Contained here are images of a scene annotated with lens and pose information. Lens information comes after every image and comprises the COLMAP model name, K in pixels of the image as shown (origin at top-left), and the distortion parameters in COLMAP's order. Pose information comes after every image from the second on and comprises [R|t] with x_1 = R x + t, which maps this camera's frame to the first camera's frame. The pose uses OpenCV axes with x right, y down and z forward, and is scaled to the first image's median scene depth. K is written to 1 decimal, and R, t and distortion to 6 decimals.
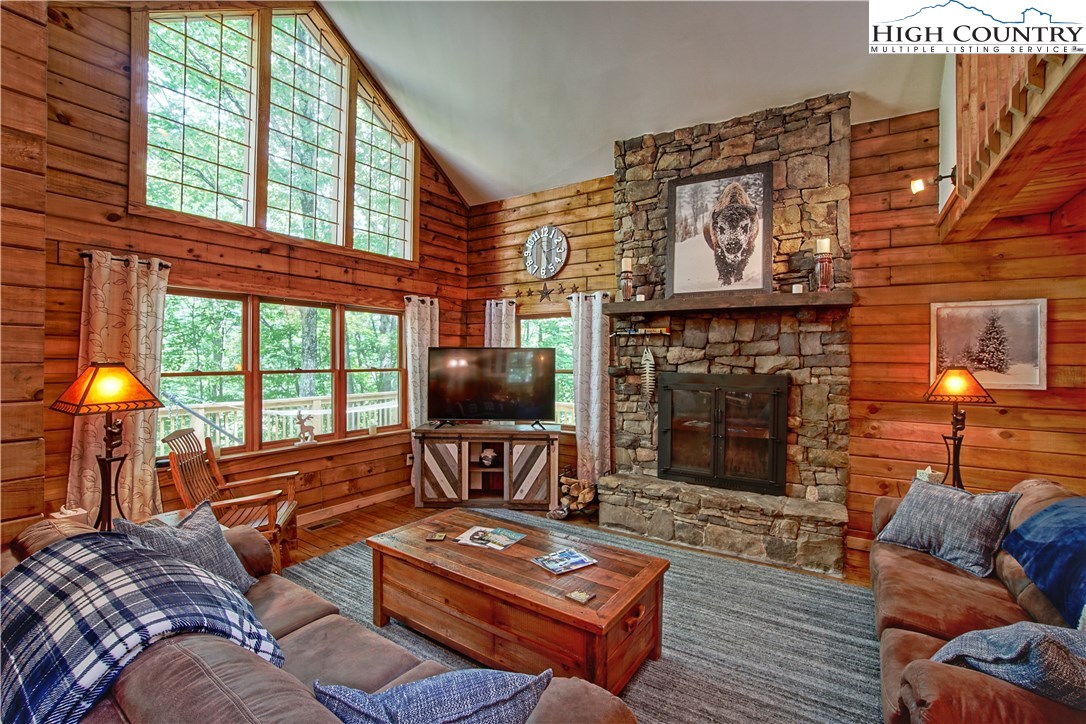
lens RADIAL K [[473.7, 0, 543.0], [0, 473.7, 362.0], [0, 0, 1]] dist [-0.054397, 0.018567]
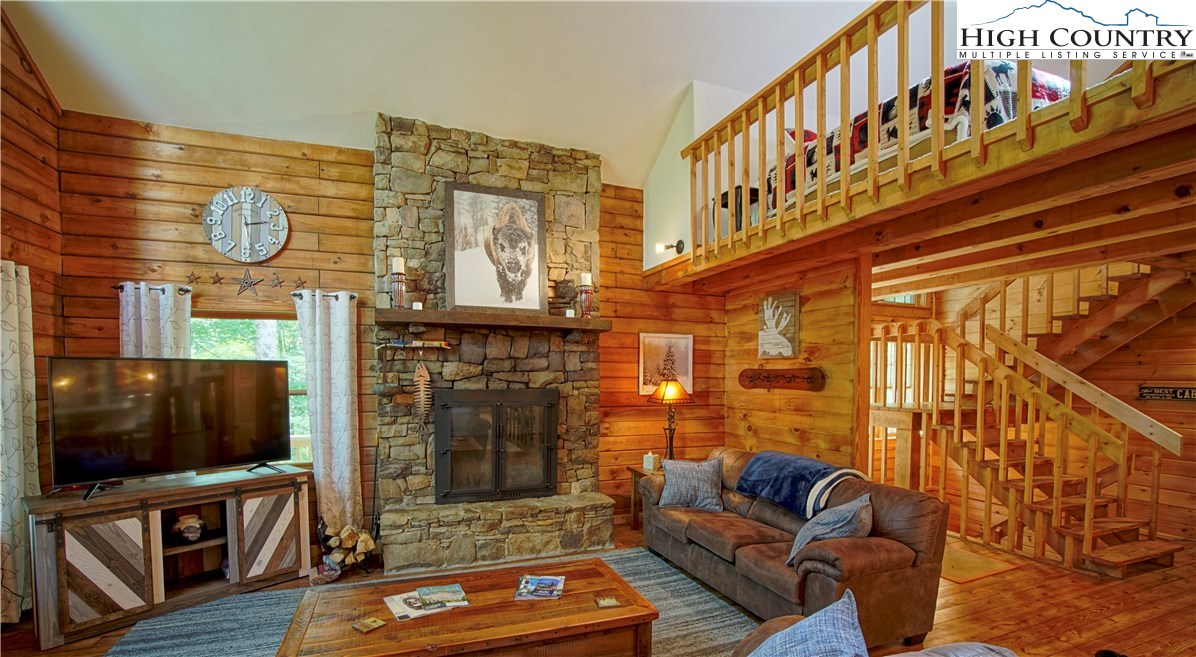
lens RADIAL K [[519.9, 0, 598.2], [0, 519.9, 397.2], [0, 0, 1]] dist [-0.059288, 0.021210]
pose [[0.586341, -0.040147, 0.809069, -0.401346], [0.008115, 0.999012, 0.043691, -0.004937], [-0.810023, -0.019052, 0.586088, 0.165107]]
